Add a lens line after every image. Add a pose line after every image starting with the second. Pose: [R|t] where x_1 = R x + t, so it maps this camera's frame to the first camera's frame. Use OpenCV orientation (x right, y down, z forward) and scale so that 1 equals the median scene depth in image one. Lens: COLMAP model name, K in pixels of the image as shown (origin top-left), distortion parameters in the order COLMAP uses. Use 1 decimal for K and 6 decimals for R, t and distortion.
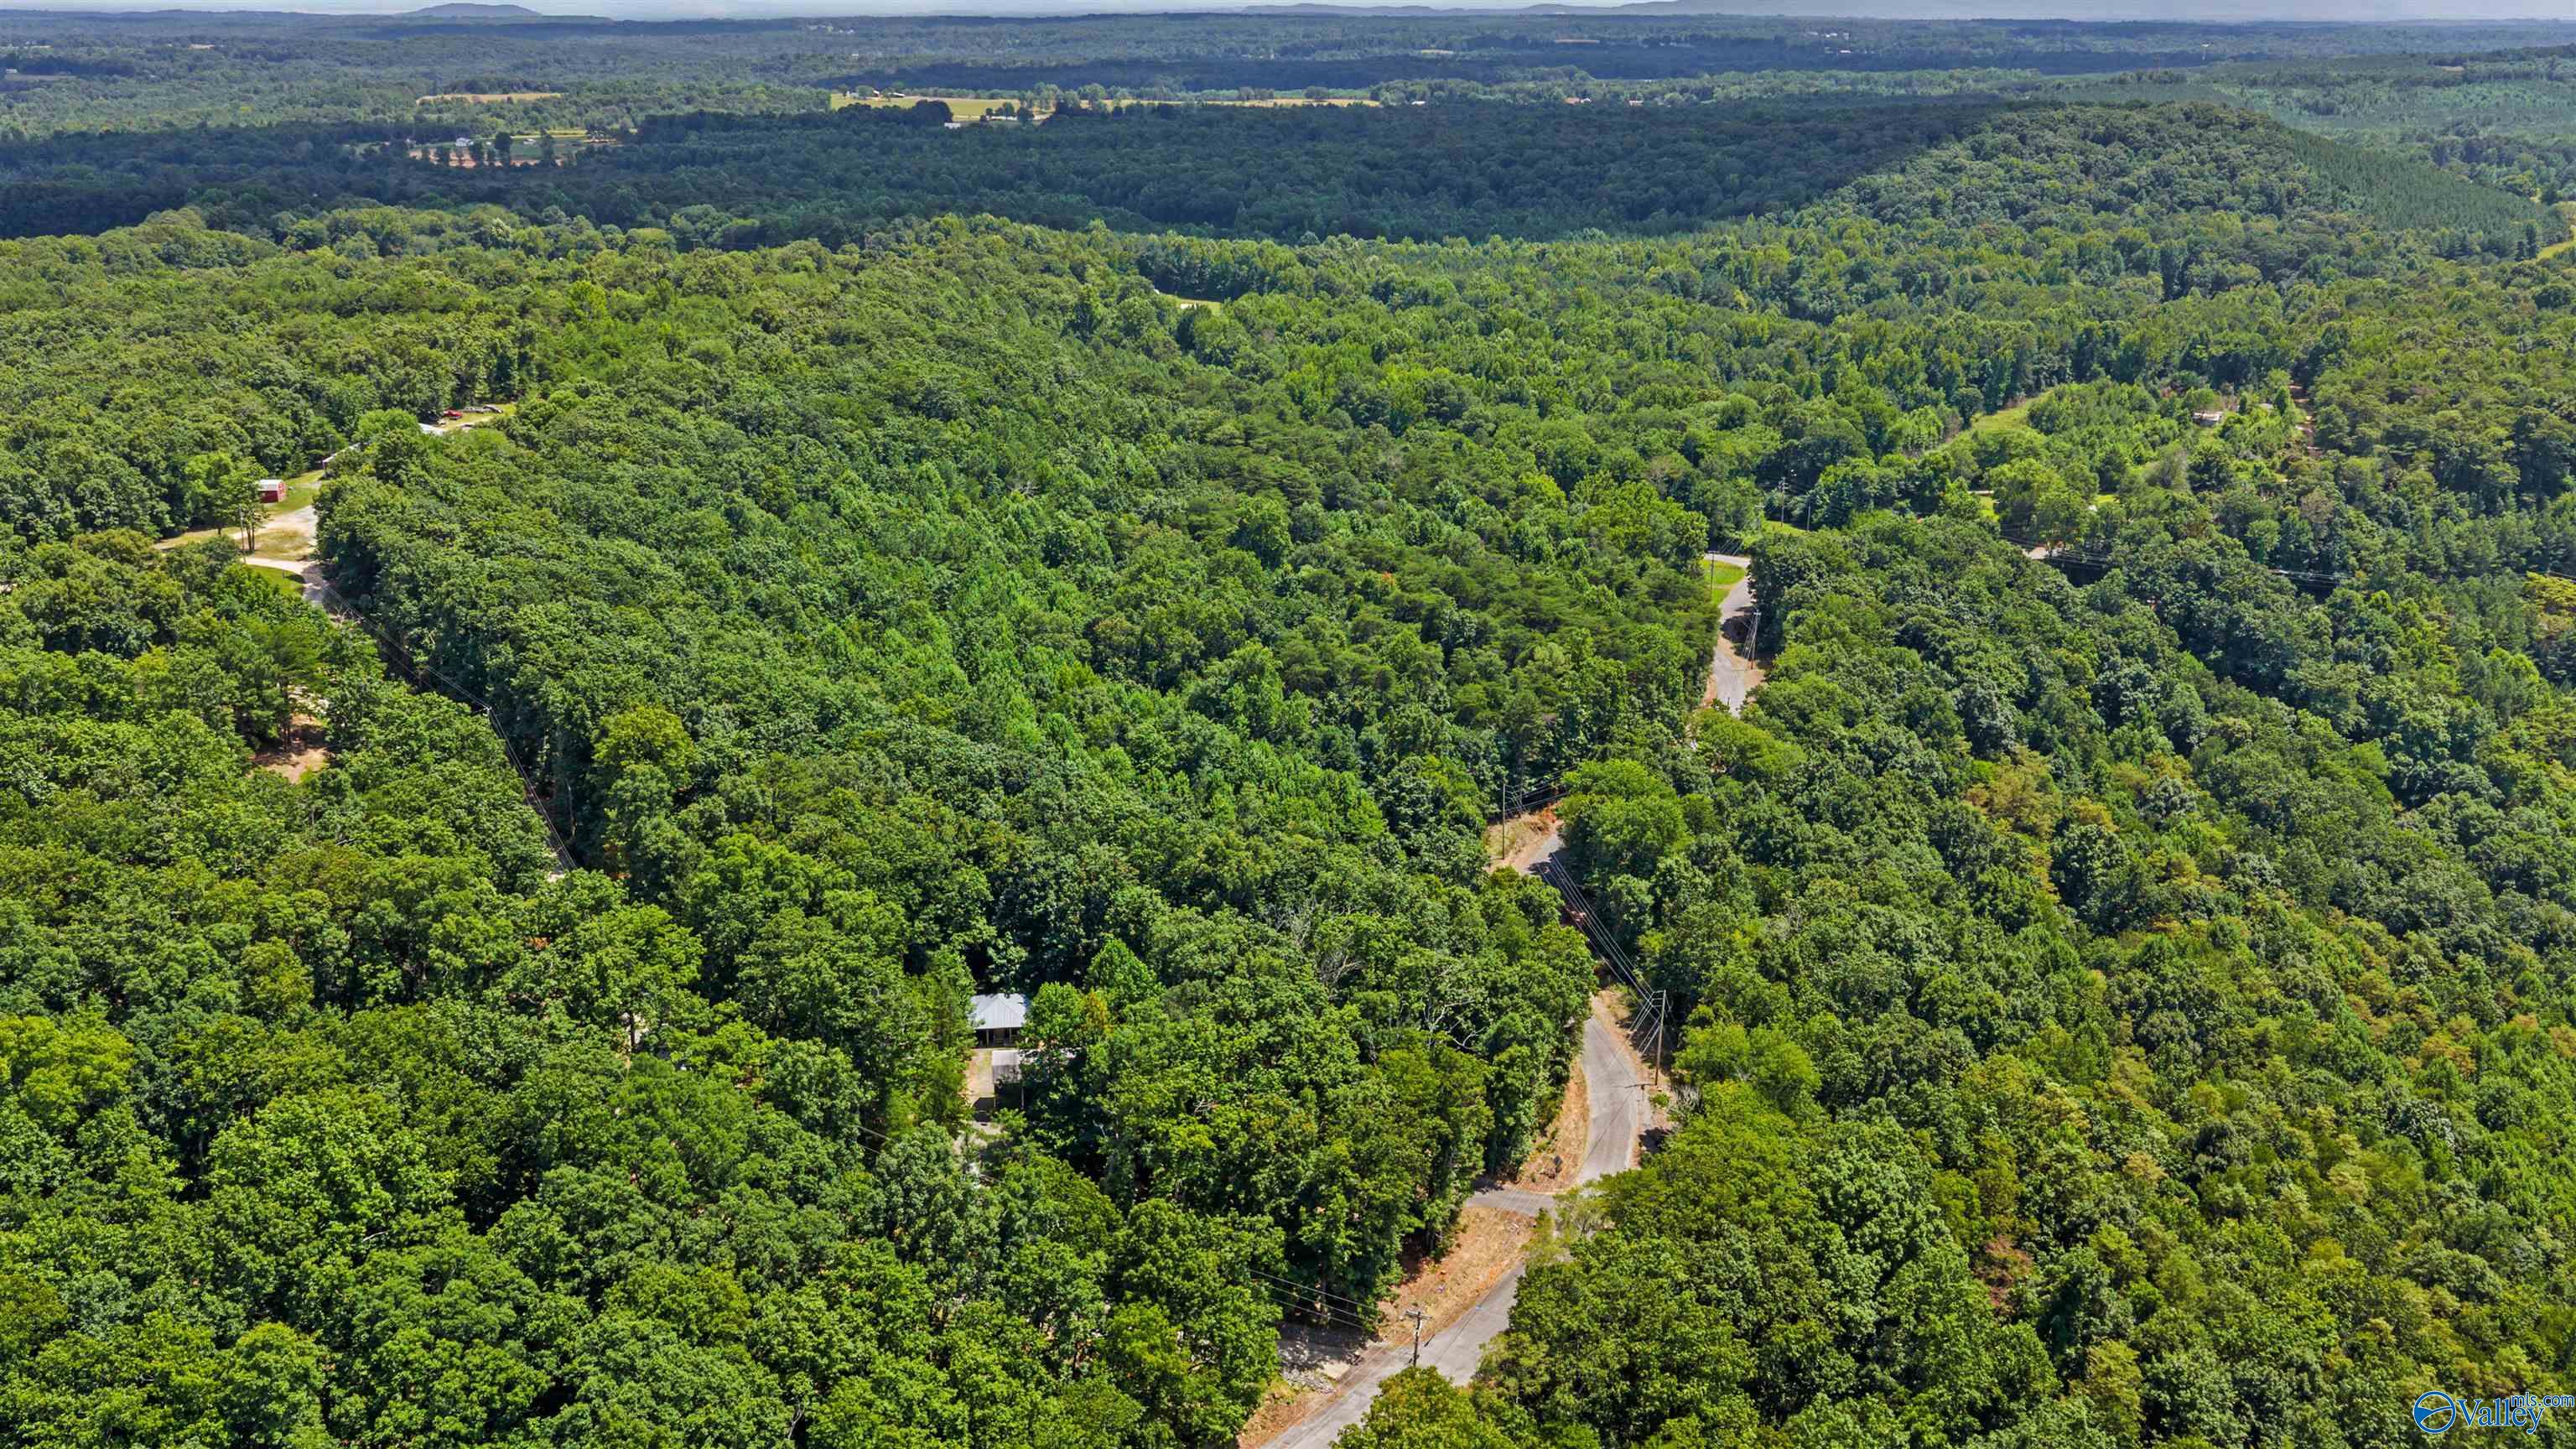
lens RADIAL K [[2155.4, 0, 1288.0], [0, 2155.4, 724.5], [0, 0, 1]] dist [0.038369, -0.078672]
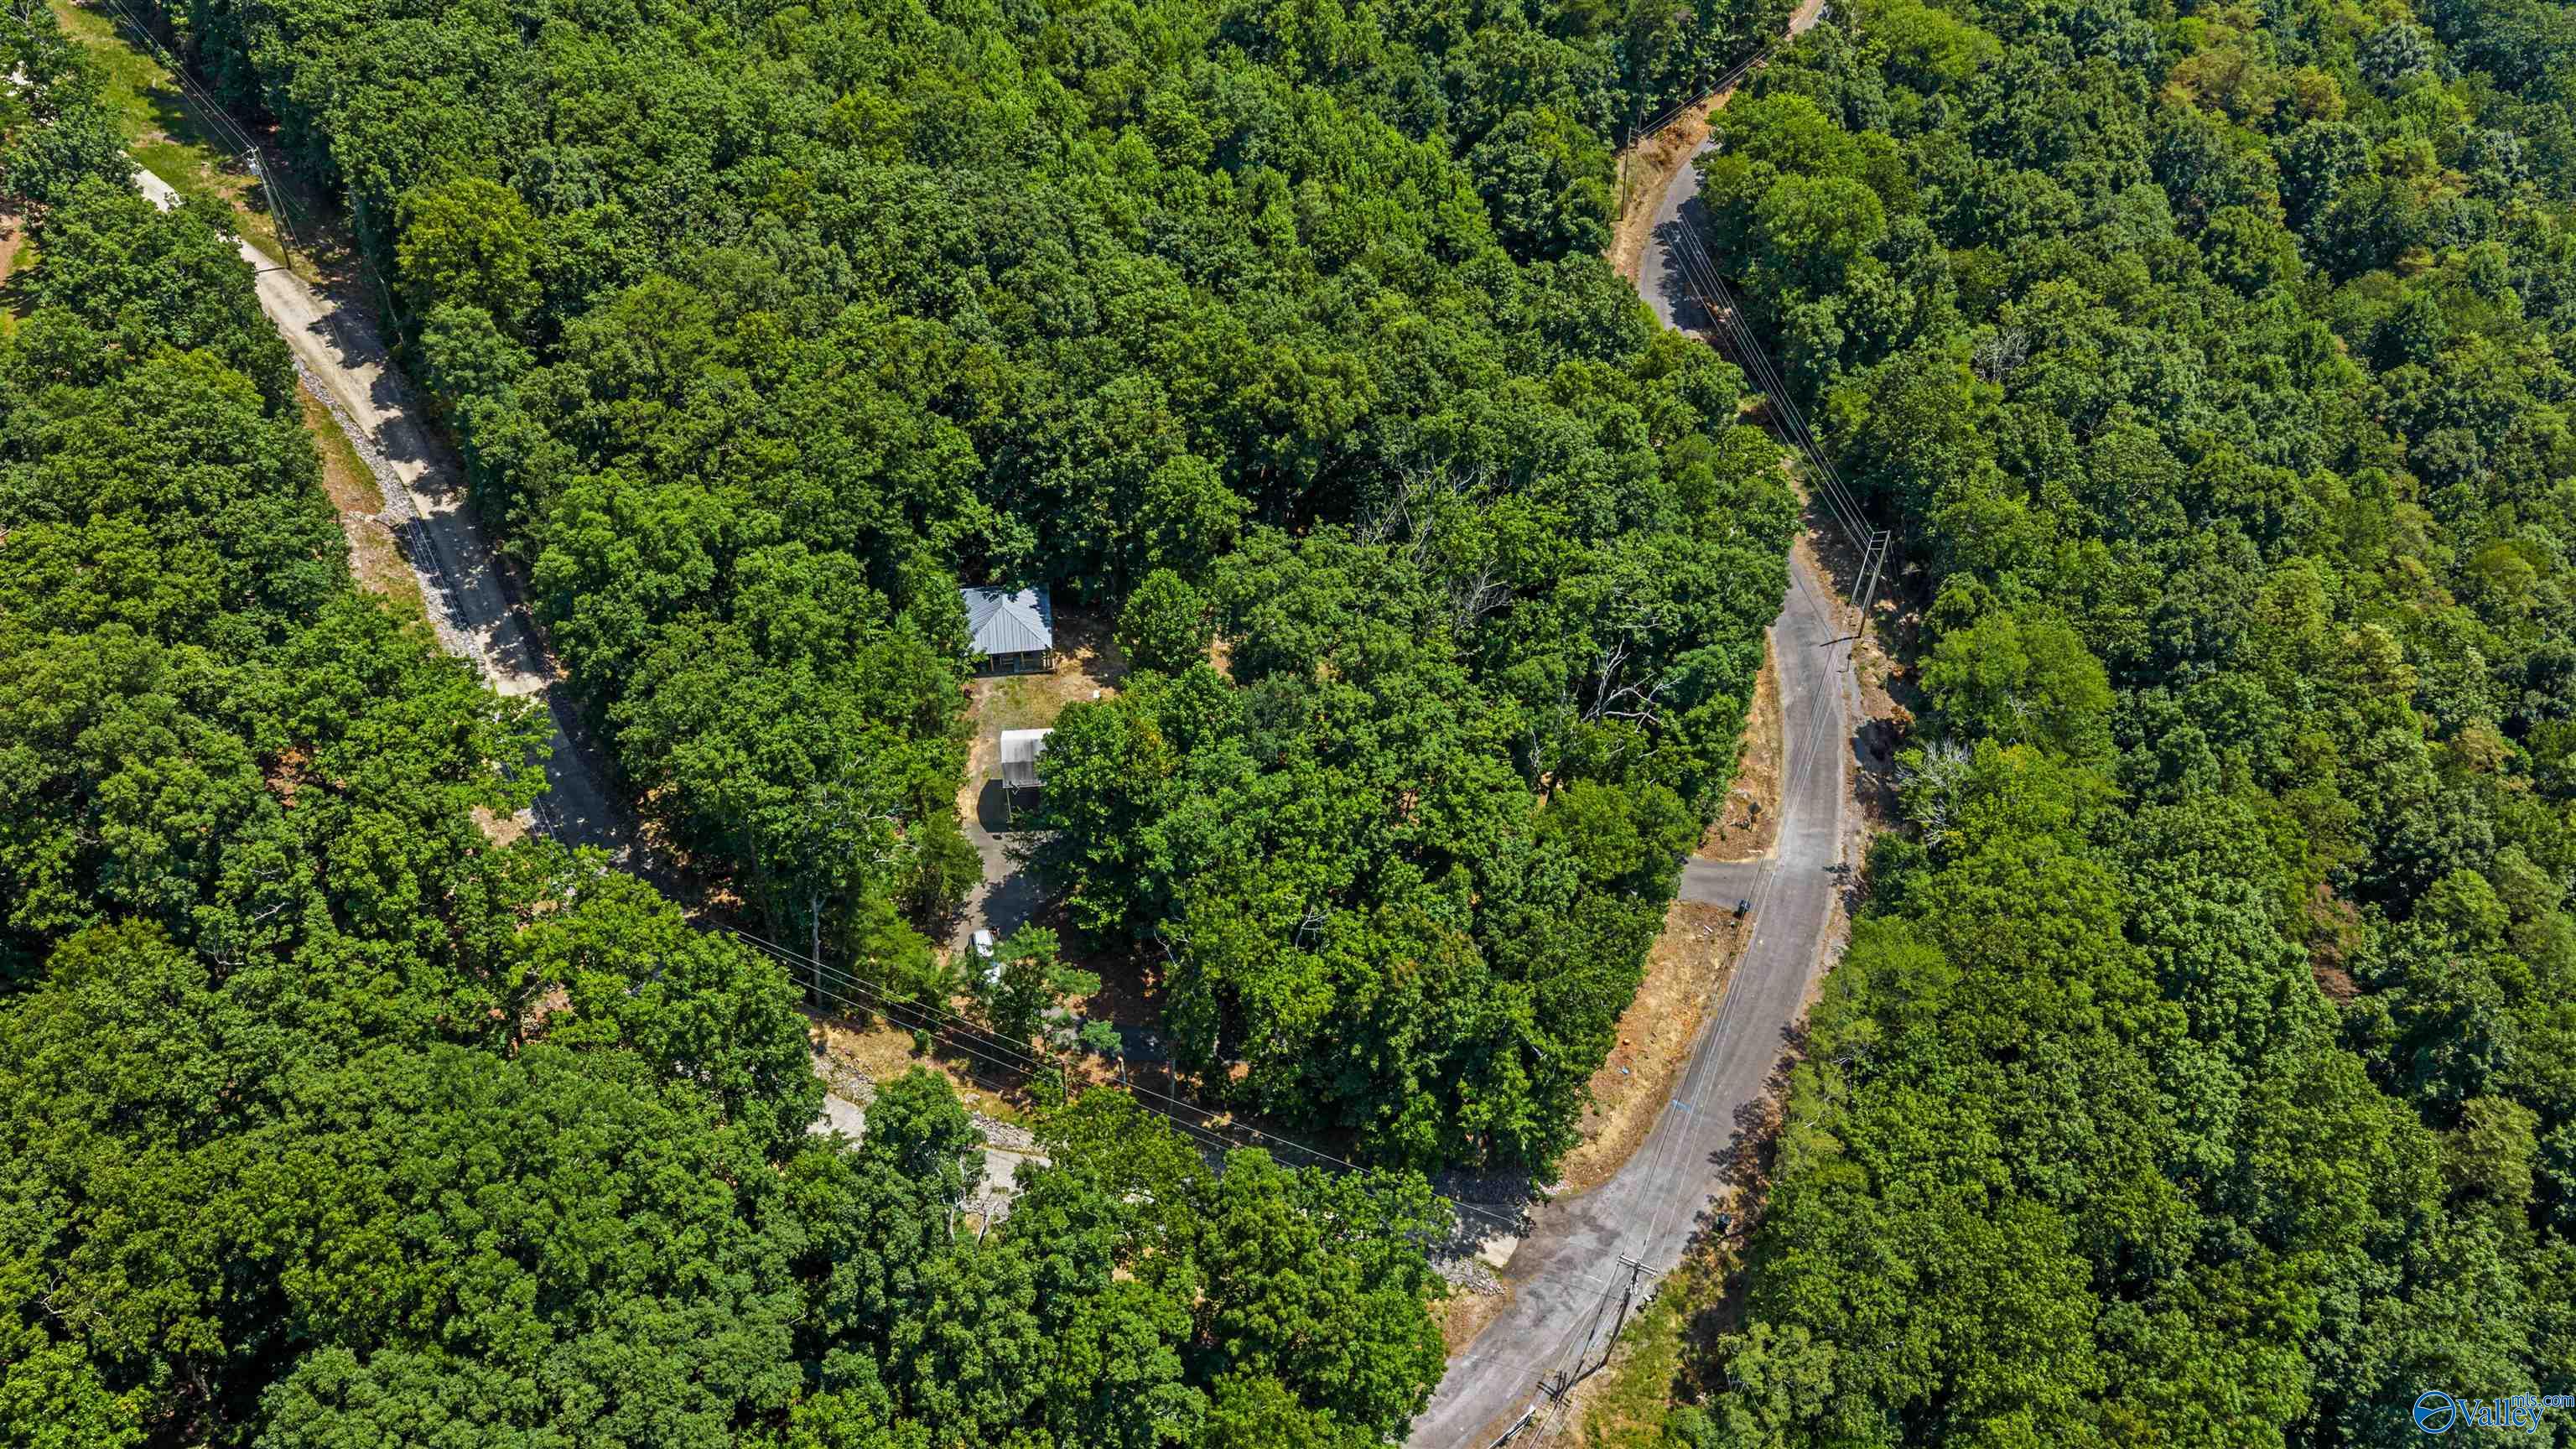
lens RADIAL K [[2113.4, 0, 1283.2], [0, 2113.4, 727.9], [0, 0, 1]] dist [0.030580, -0.055687]
pose [[0.999879, -0.014939, -0.004362, -0.032210], [0.015438, 0.916708, 0.399259, -0.107621], [-0.001965, -0.399278, 0.916828, 0.290253]]
